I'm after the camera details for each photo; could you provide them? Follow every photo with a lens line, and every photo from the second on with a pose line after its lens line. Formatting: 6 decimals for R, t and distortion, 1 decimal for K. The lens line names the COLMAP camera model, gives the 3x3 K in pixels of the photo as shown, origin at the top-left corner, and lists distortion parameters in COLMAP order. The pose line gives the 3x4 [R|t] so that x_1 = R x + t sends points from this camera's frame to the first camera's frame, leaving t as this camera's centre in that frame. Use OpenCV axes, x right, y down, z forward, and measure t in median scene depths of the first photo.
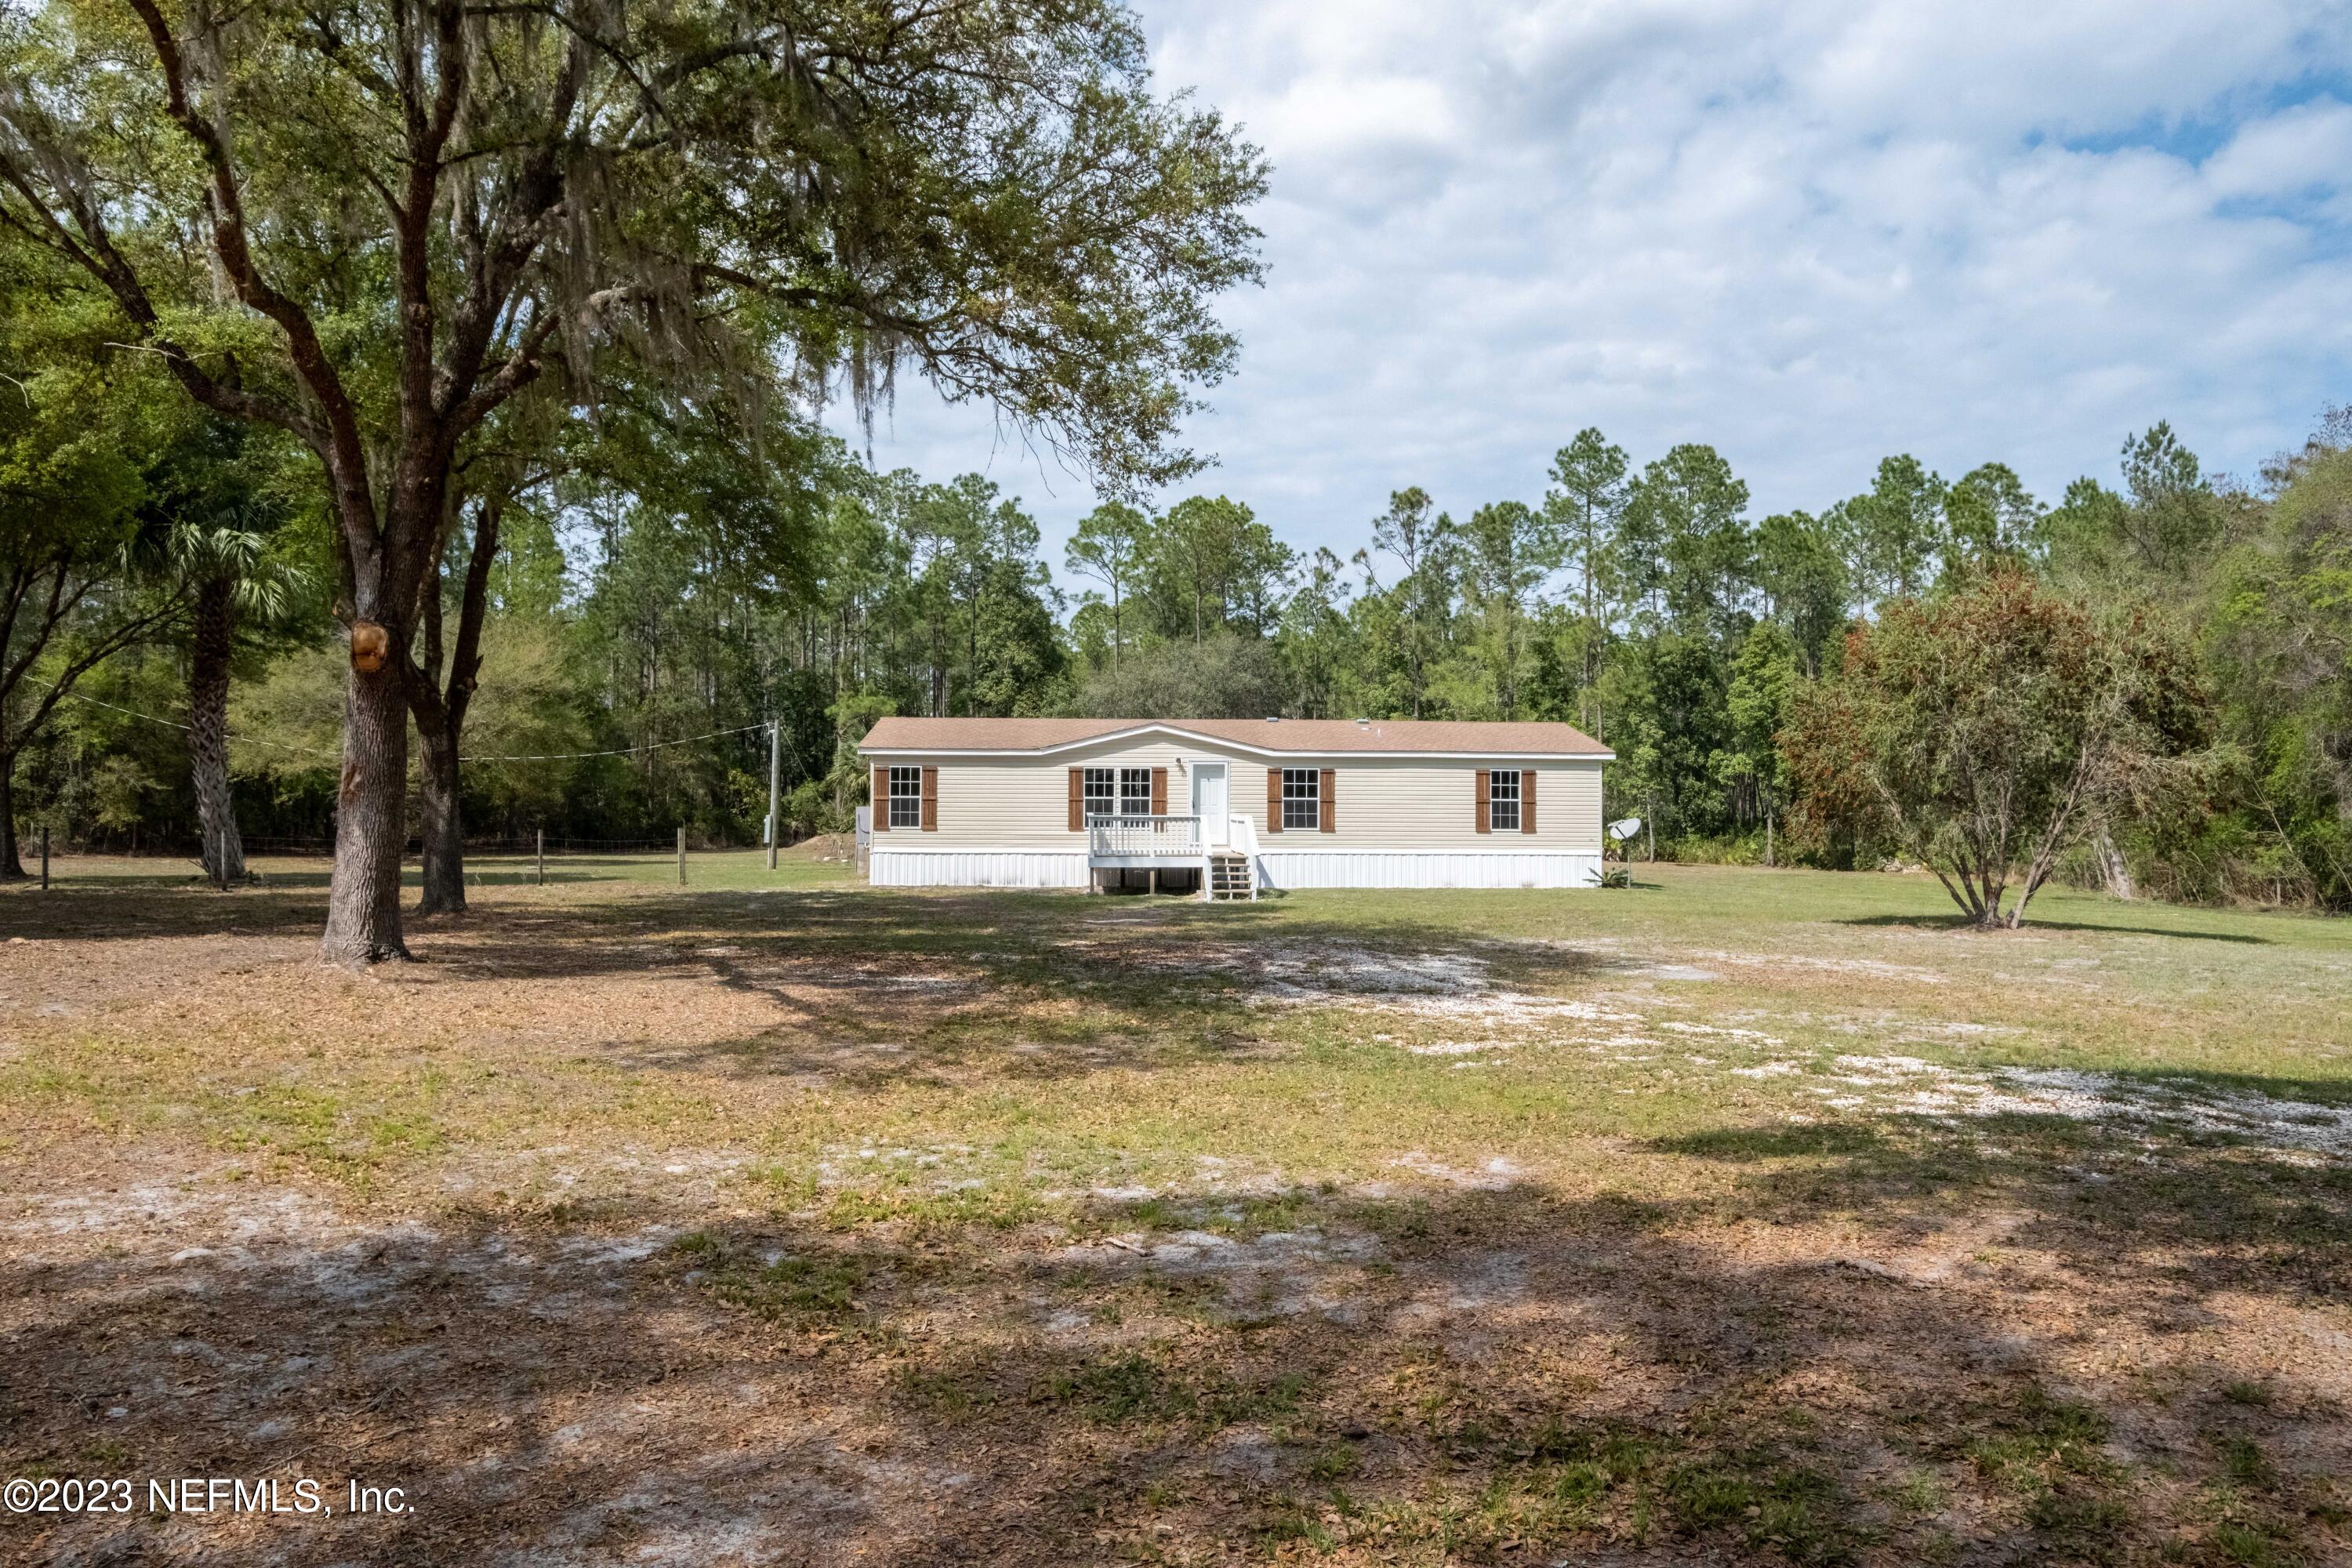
lens RADIAL K [[1679.9, 0, 1179.4], [0, 1679.9, 776.6], [0, 0, 1]] dist [-0.011710, 0.009111]
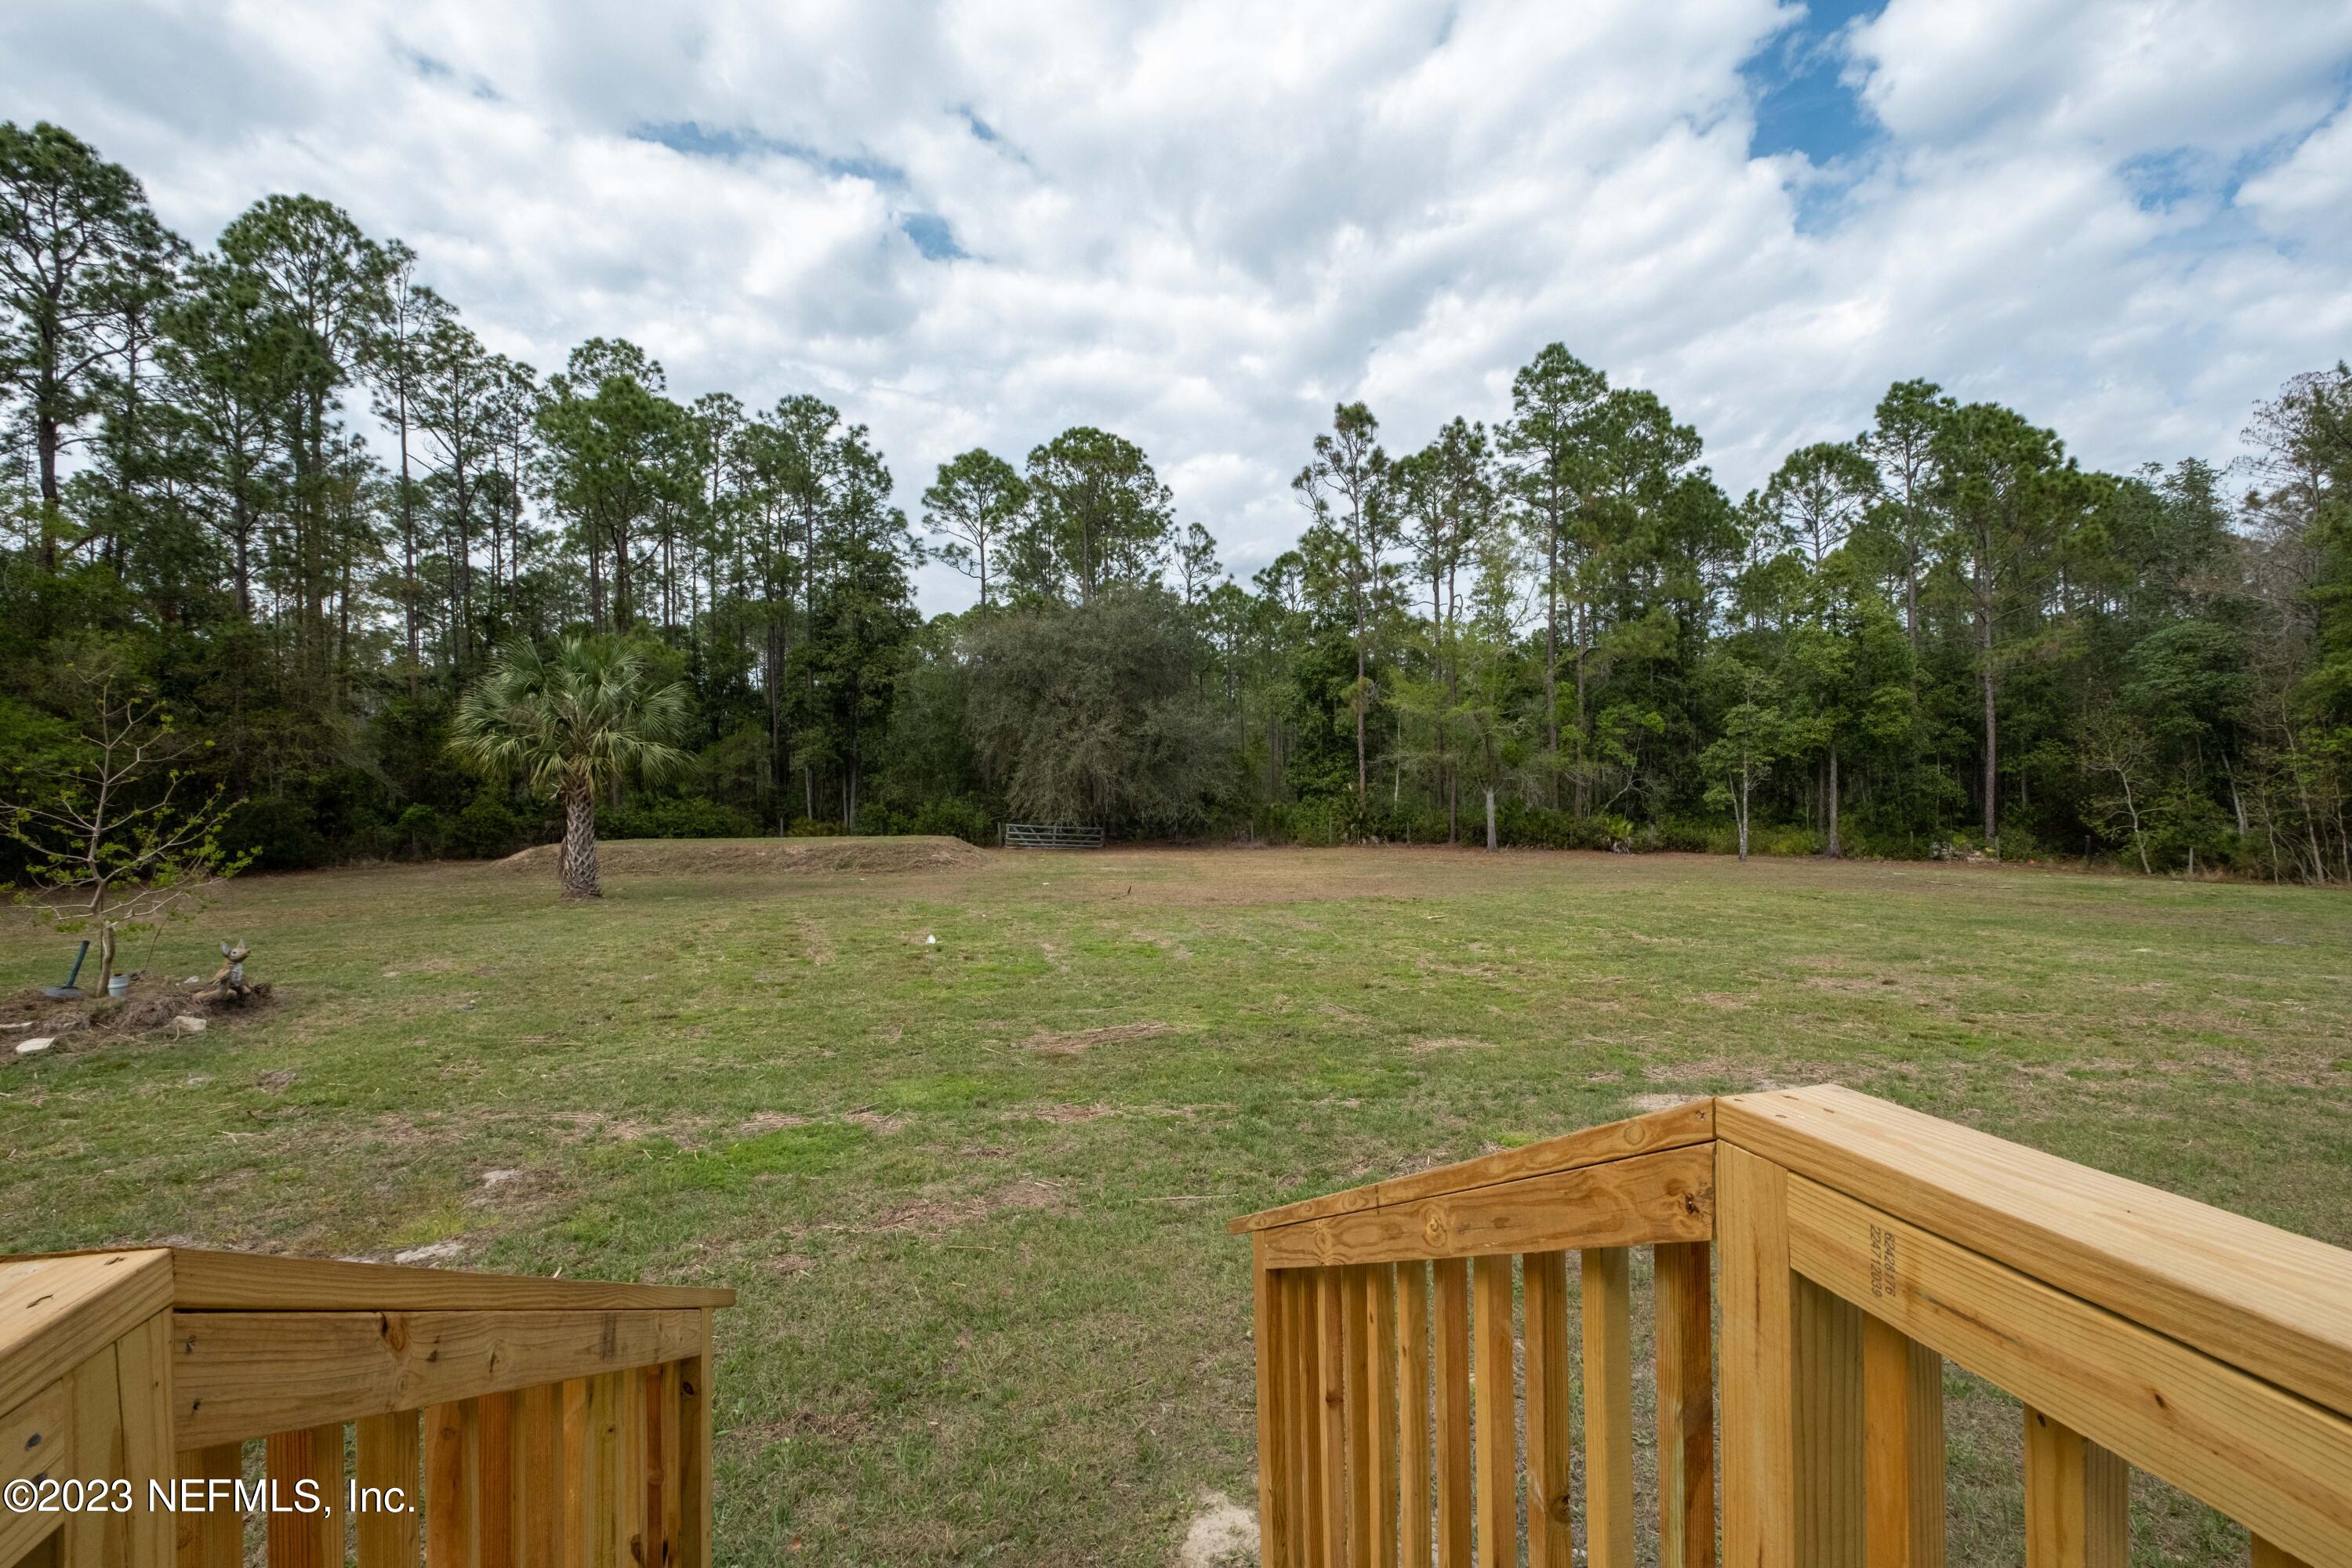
lens RADIAL K [[985.2, 0, 1209.4], [0, 985.2, 787.6], [0, 0, 1]] dist [-0.000094, -0.010680]
pose [[0.976761, -0.014264, 0.213858, -0.033639], [0.009216, 0.999655, 0.024583, 0.004032], [-0.214135, -0.022041, 0.976555, 0.462165]]
